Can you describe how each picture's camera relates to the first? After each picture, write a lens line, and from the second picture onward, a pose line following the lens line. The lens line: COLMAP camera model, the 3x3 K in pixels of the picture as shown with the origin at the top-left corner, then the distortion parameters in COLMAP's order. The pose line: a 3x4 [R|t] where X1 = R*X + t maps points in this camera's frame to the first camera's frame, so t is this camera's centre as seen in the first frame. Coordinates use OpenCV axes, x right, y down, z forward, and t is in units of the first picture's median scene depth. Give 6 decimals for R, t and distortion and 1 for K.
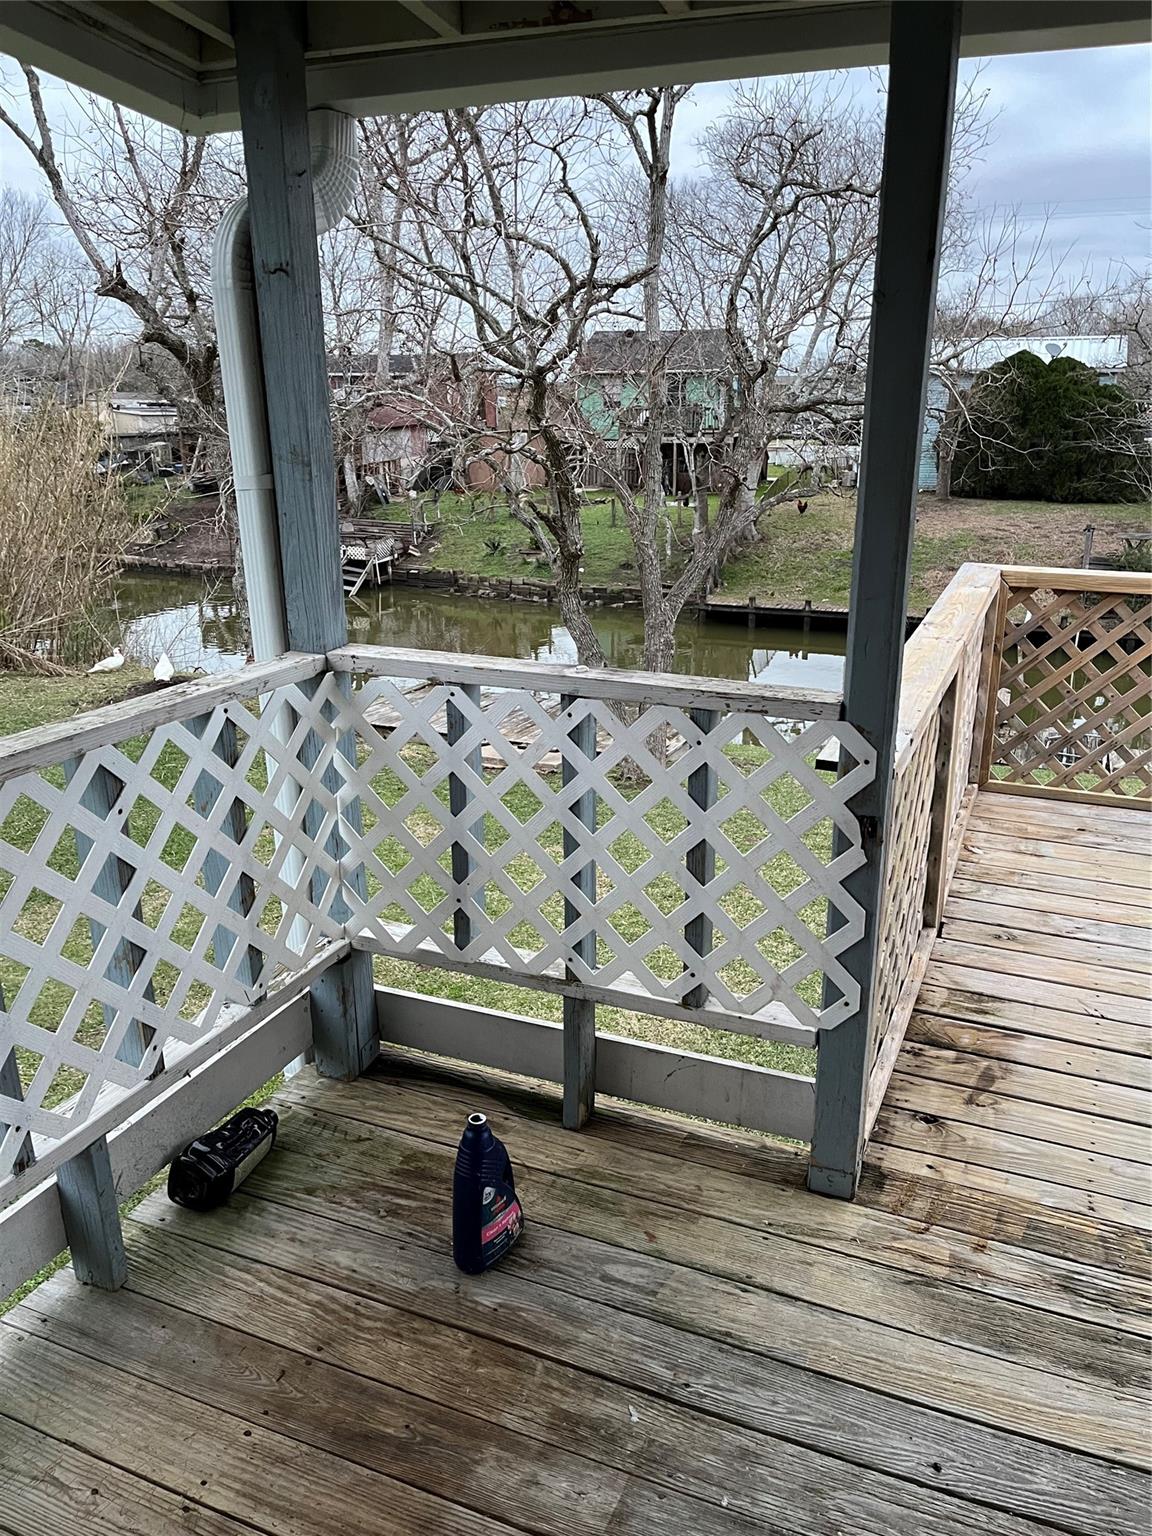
lens RADIAL K [[1151.8, 0, 583.6], [0, 1151.8, 777.6], [0, 0, 1]] dist [0.067245, -0.086795]
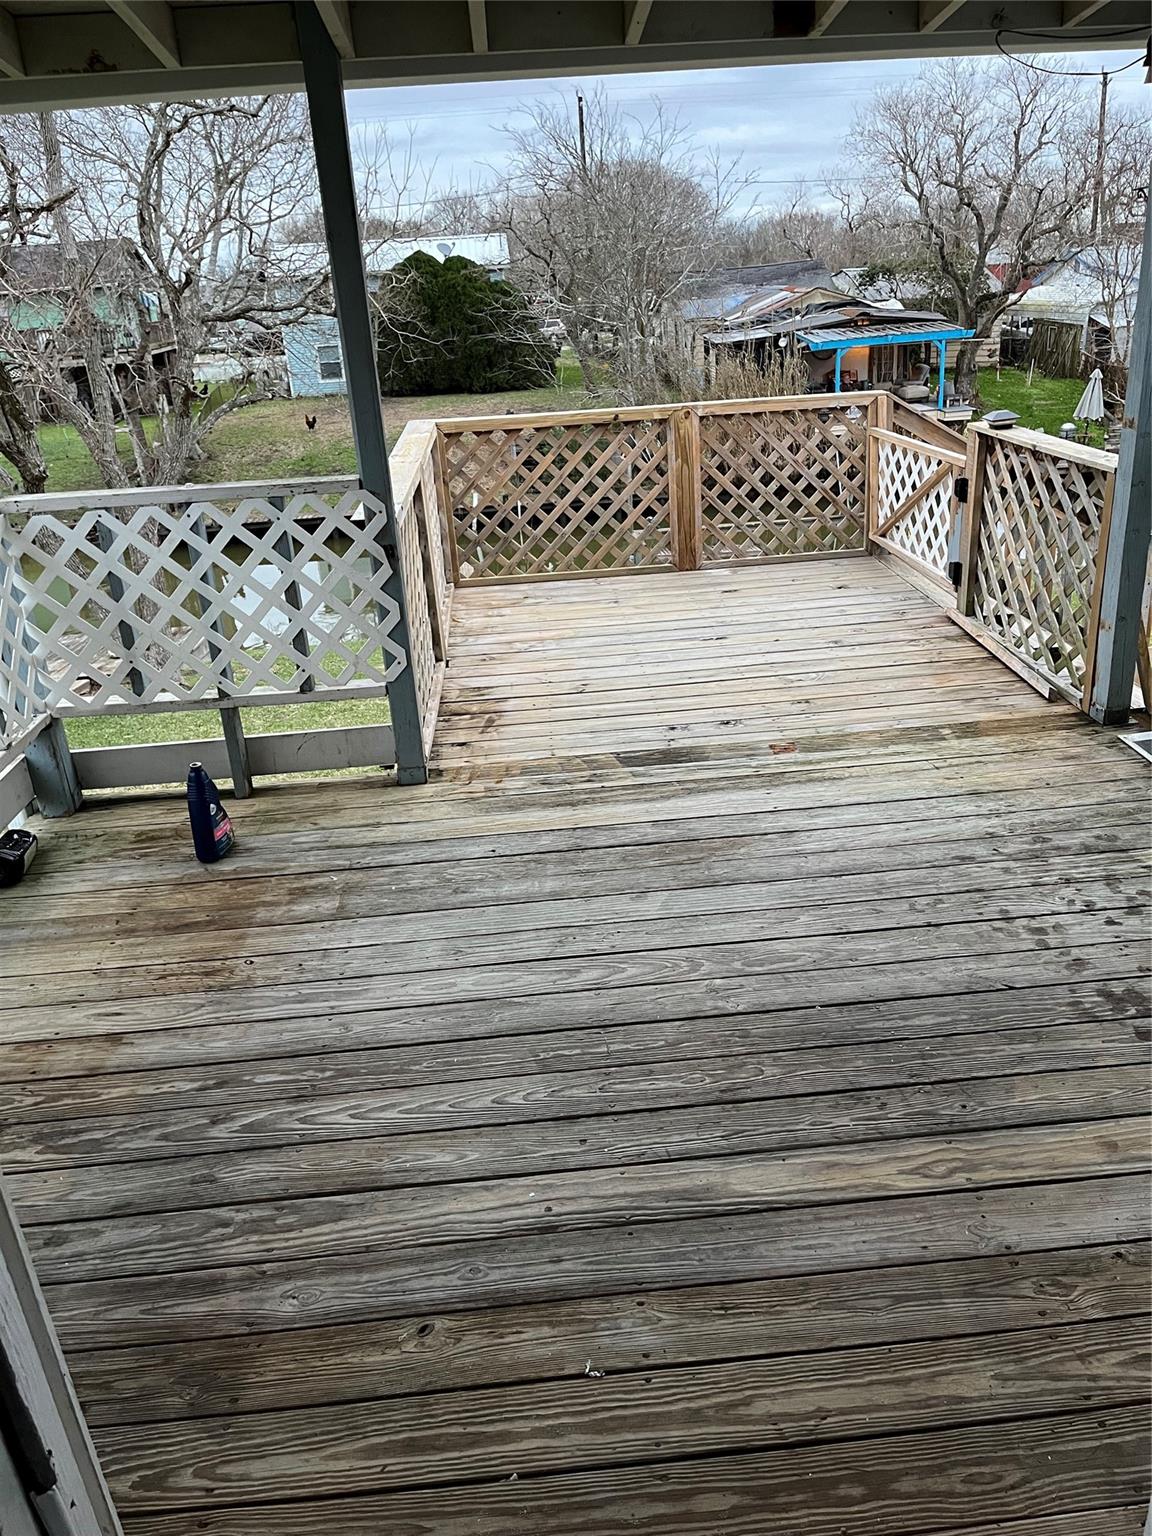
lens RADIAL K [[1151.8, 0, 579.7], [0, 1151.8, 759.9], [0, 0, 1]] dist [0.067245, -0.086795]
pose [[0.892072, -0.220494, 0.394450, -0.142332], [0.197873, 0.975346, 0.097710, 0.133933], [-0.406269, -0.009113, 0.913708, -0.395417]]
